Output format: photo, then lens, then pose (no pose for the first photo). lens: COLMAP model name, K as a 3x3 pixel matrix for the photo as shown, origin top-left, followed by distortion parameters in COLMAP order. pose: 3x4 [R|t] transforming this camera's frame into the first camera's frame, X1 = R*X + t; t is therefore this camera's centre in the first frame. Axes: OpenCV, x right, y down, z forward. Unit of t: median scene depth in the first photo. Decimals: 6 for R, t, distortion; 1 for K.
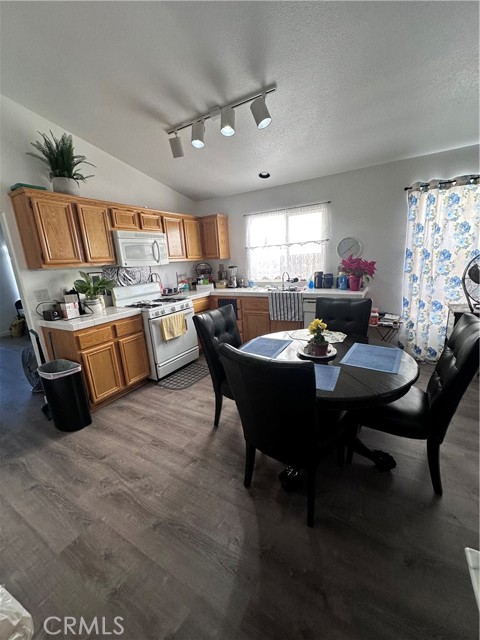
lens RADIAL K [[257.4, 0, 241.3], [0, 257.4, 318.3], [0, 0, 1]] dist [-0.001529, -0.000309]
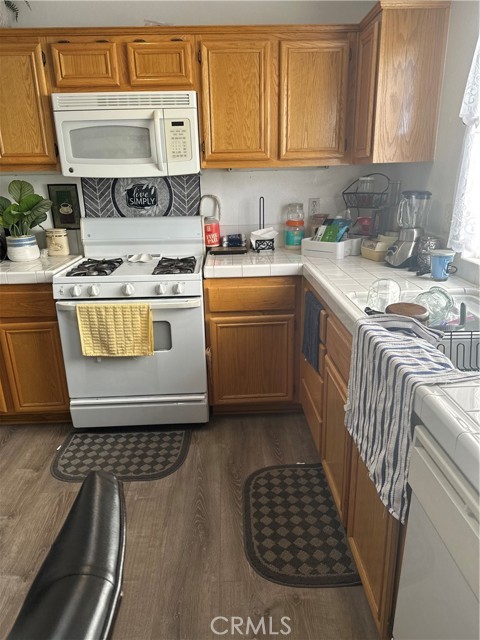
lens RADIAL K [[437.1, 0, 240.0], [0, 437.1, 320.0], [0, 0, 1]] dist [0.185796, -0.326740]
pose [[0.526106, 0.312796, -0.790804, 0.087071], [-0.202973, 0.949211, 0.240418, -0.042640], [0.825842, 0.034026, 0.562875, 0.163956]]
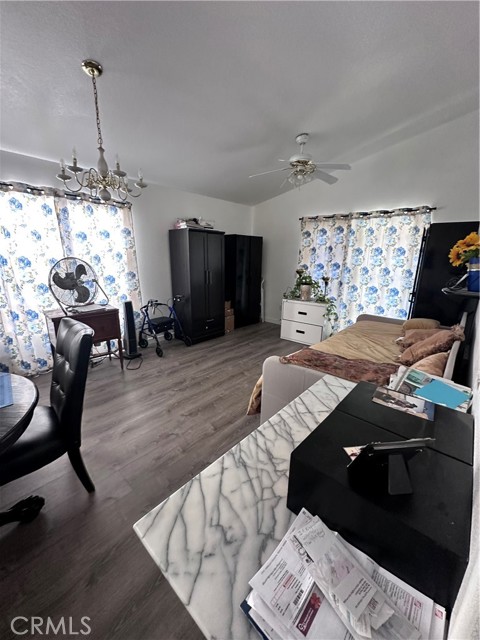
lens RADIAL K [[257.4, 0, 241.3], [0, 257.4, 318.3], [0, 0, 1]] dist [-0.001529, -0.000309]
pose [[0.219581, -0.177652, 0.959283, 0.022216], [0.202862, 0.970103, 0.133221, -0.011016], [-0.954270, 0.165349, 0.249055, 0.041131]]
